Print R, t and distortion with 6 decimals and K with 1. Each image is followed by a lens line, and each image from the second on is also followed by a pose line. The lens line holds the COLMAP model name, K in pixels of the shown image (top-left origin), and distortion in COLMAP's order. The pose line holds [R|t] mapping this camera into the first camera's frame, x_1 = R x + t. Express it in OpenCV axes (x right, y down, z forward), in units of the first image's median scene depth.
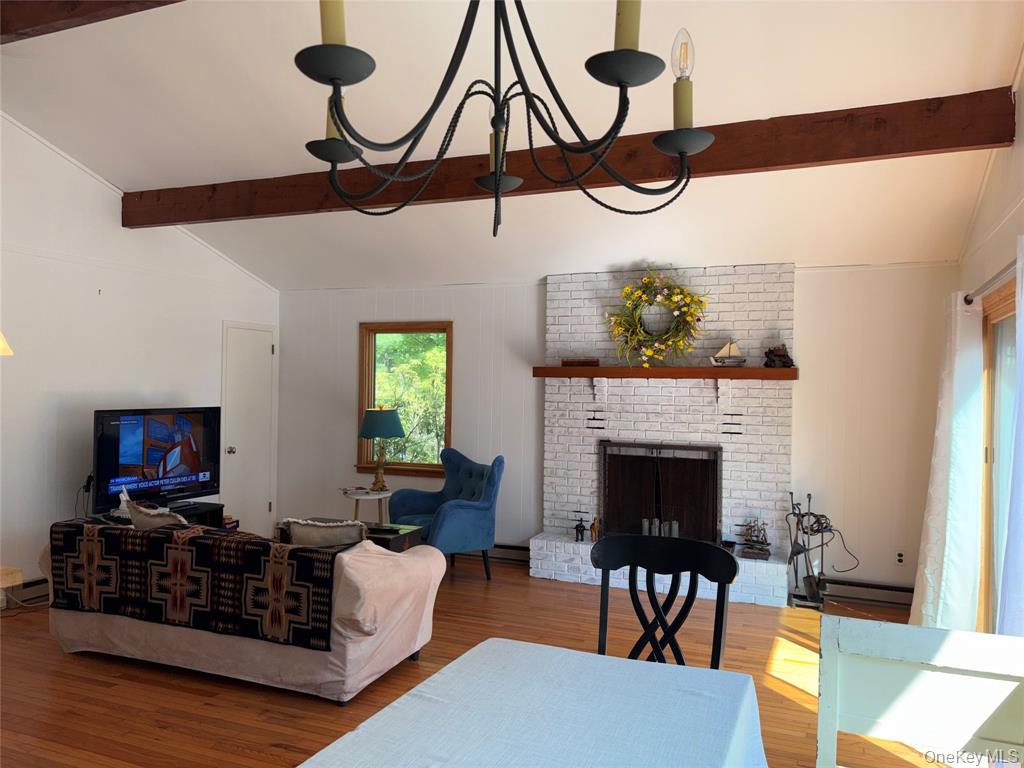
lens RADIAL K [[767.9, 0, 510.9], [0, 767.9, 389.9], [0, 0, 1]] dist [0.078414, -0.115916]
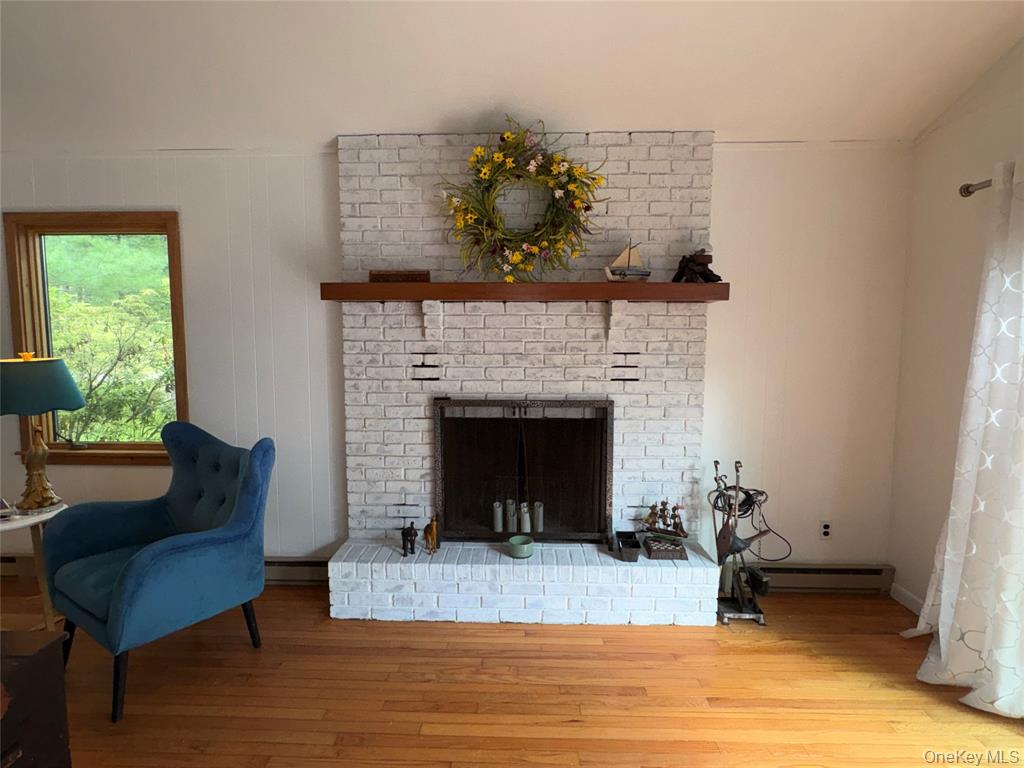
lens RADIAL K [[531.9, 0, 512.0], [0, 531.9, 384.0], [0, 0, 1]] dist [0.007492, 0.001936]
pose [[0.932954, -0.045474, 0.357111, 0.016690], [0.015017, 0.996042, 0.087604, 0.015560], [-0.359682, -0.076368, 0.929945, 0.574913]]
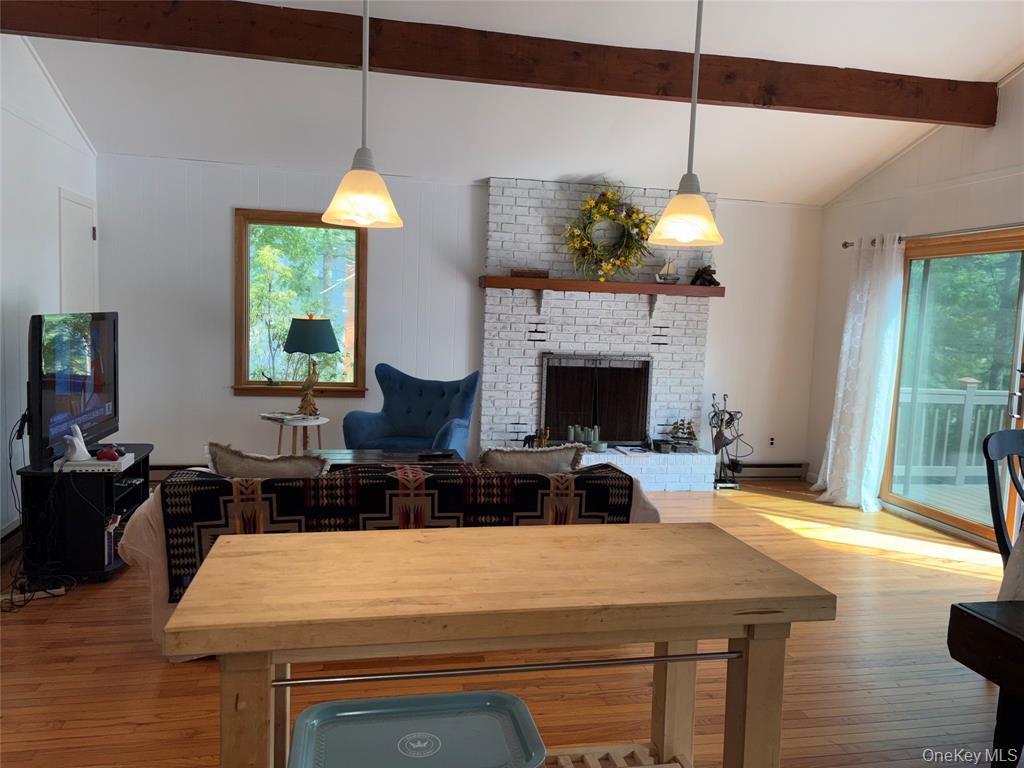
lens RADIAL K [[773.3, 0, 512.9], [0, 773.3, 388.7], [0, 0, 1]] dist [0.101909, -0.158844]
pose [[0.825579, -0.040378, 0.562841, -0.509470], [-0.024184, 0.993988, 0.106781, 0.005531], [-0.563769, -0.101768, 0.819639, 0.192574]]
